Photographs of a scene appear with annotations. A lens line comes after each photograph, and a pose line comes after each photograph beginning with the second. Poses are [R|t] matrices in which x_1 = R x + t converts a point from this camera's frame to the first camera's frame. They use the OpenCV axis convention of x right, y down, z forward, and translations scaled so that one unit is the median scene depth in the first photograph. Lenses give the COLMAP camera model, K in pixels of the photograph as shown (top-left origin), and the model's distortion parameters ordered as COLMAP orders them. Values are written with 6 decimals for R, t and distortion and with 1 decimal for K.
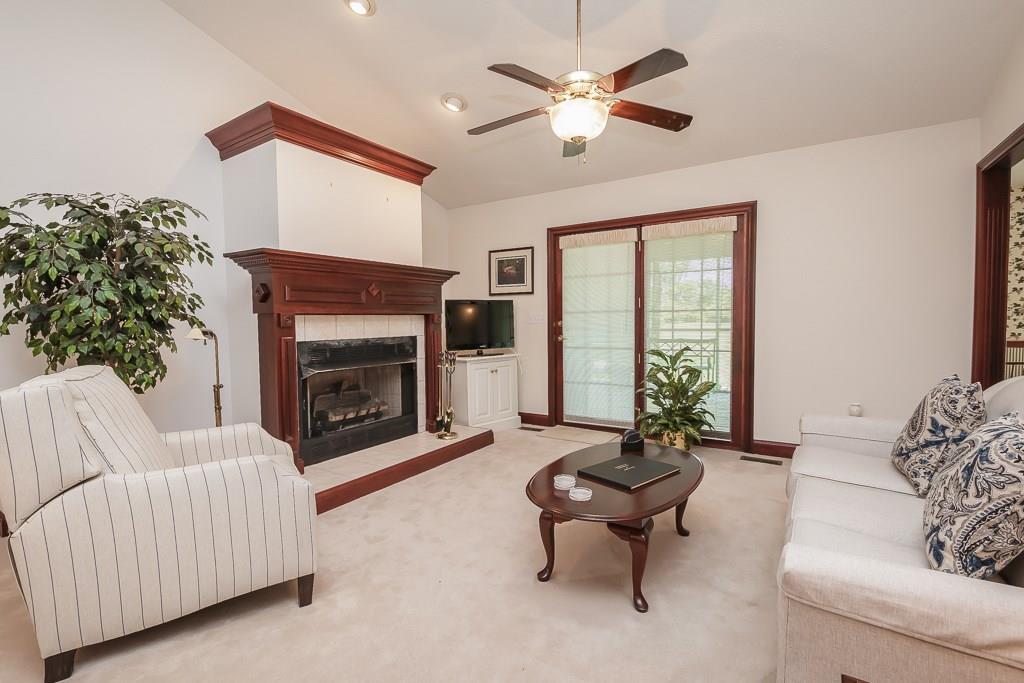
lens RADIAL K [[479.4, 0, 515.1], [0, 479.4, 339.9], [0, 0, 1]] dist [0.003957, -0.017530]
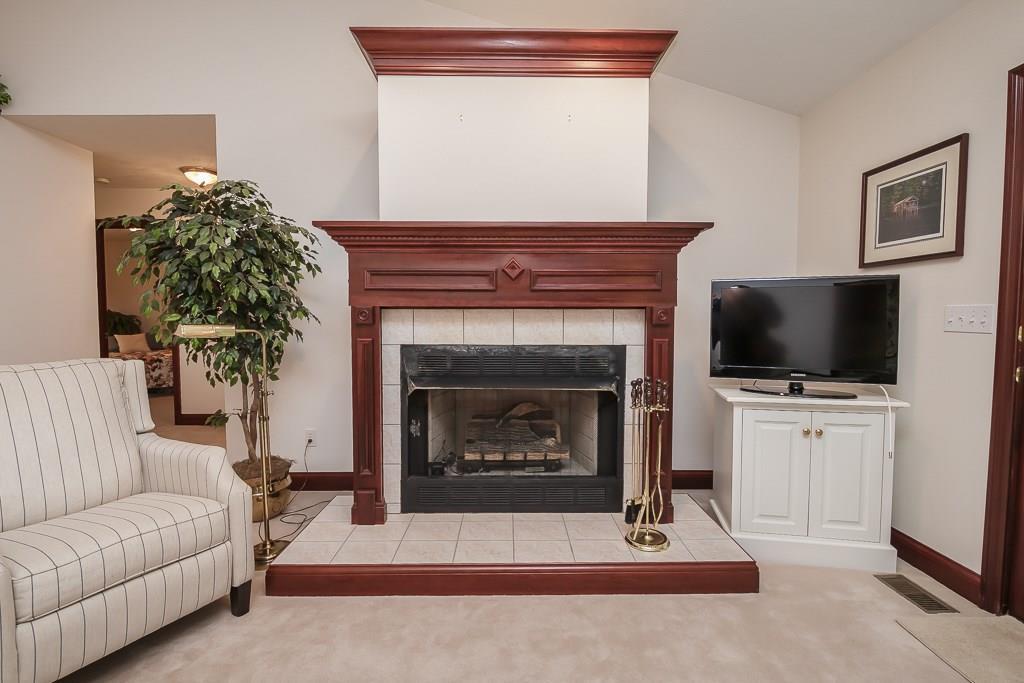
lens RADIAL K [[479.4, 0, 515.1], [0, 479.4, 339.9], [0, 0, 1]] dist [0.003957, -0.017530]
pose [[0.532661, 0.055887, -0.844482, 0.203959], [-0.046720, 0.998238, 0.036594, -0.029229], [0.845038, 0.019962, 0.534333, 0.568132]]
